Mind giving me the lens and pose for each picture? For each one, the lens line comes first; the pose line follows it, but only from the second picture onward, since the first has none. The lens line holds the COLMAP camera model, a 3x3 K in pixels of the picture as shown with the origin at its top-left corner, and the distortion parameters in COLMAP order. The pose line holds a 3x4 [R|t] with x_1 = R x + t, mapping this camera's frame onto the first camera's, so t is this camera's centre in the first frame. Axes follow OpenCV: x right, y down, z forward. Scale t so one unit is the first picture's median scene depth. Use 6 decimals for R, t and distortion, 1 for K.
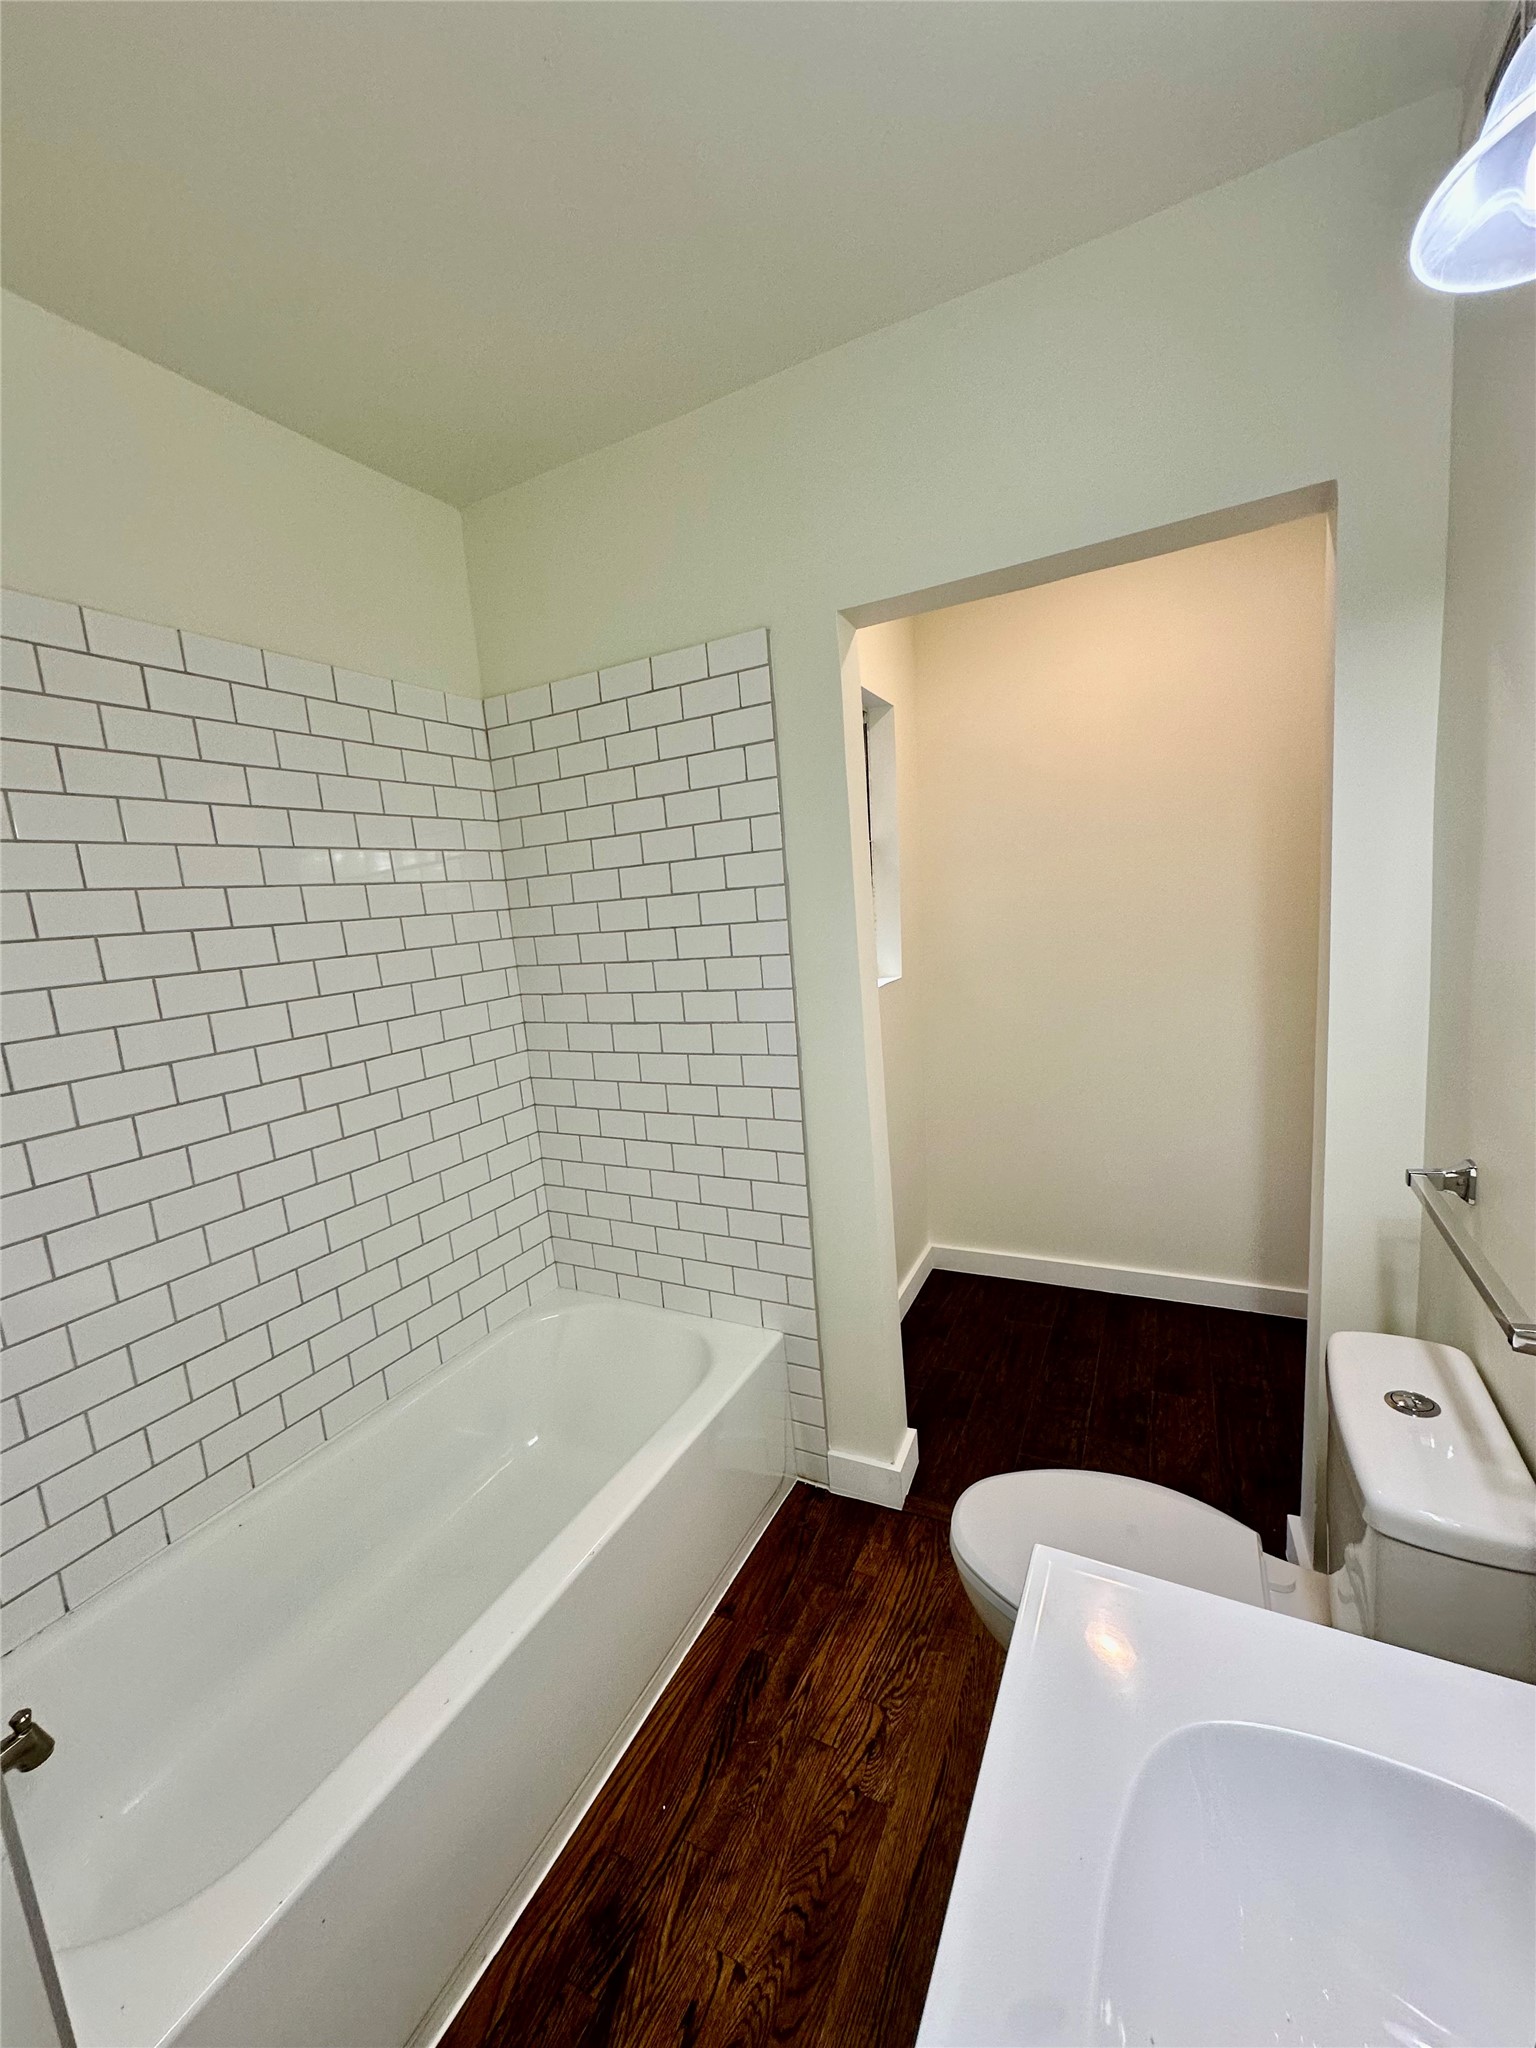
lens RADIAL K [[813.3, 0, 769.2], [0, 813.3, 1018.0], [0, 0, 1]] dist [-0.003716, 0.000927]
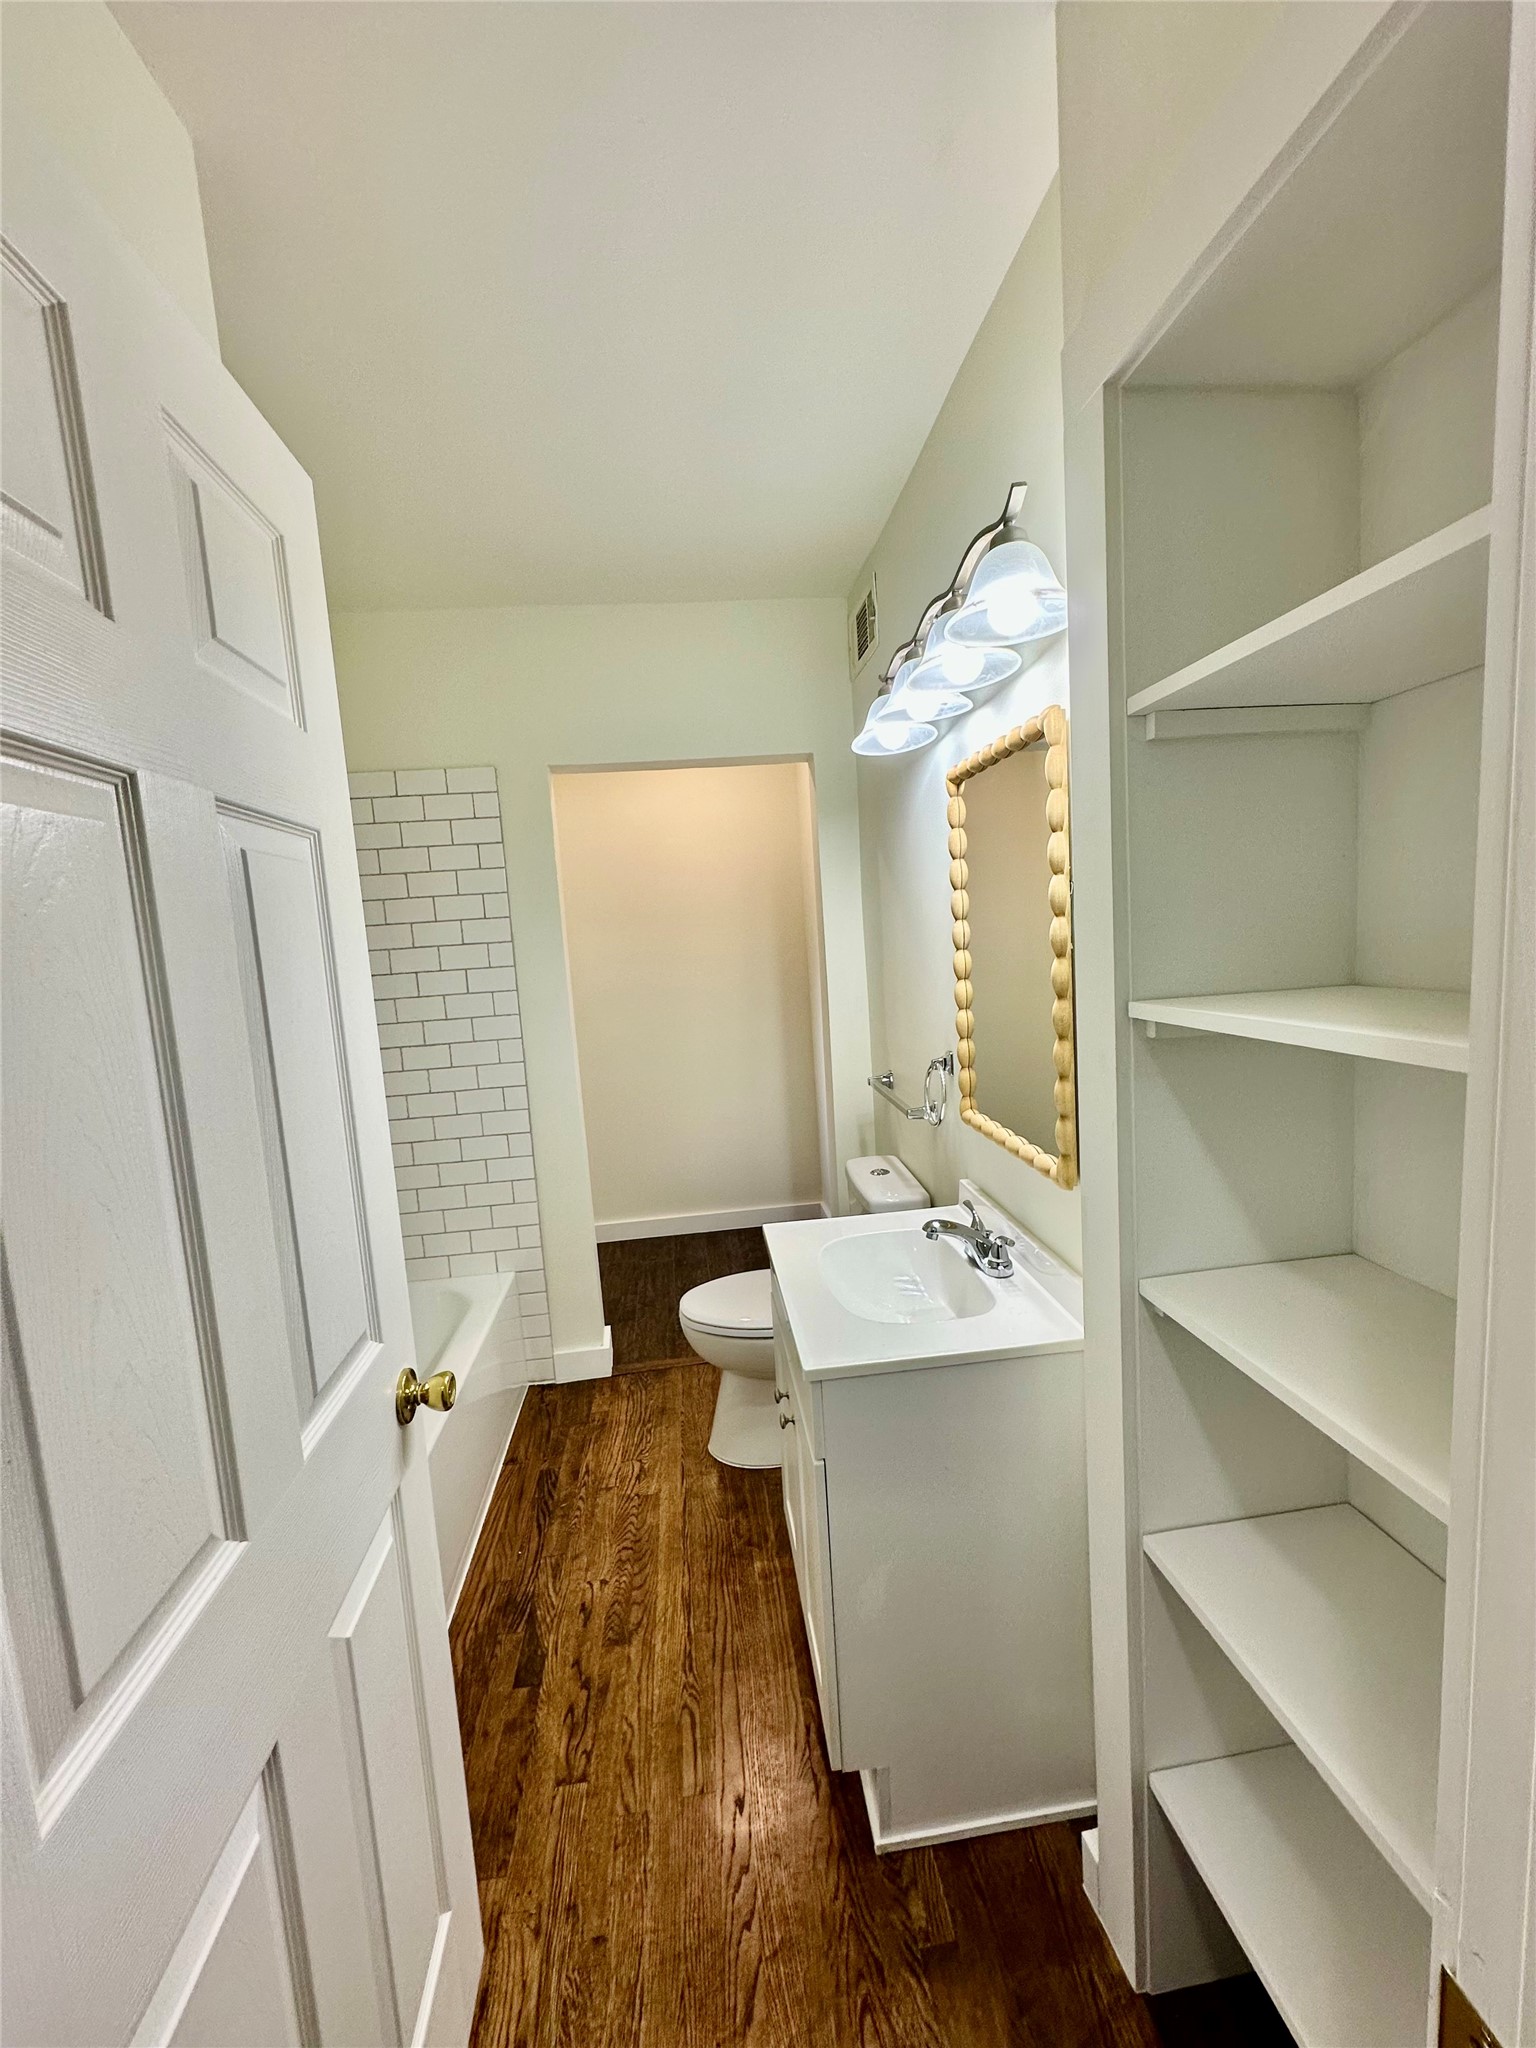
lens RADIAL K [[813.3, 0, 774.5], [0, 813.3, 1024.1], [0, 0, 1]] dist [-0.003716, 0.000927]
pose [[0.830379, -0.036052, 0.556032, -0.427303], [0.077947, 0.995608, -0.051852, 0.097367], [-0.551720, 0.086397, 0.829542, -0.461401]]
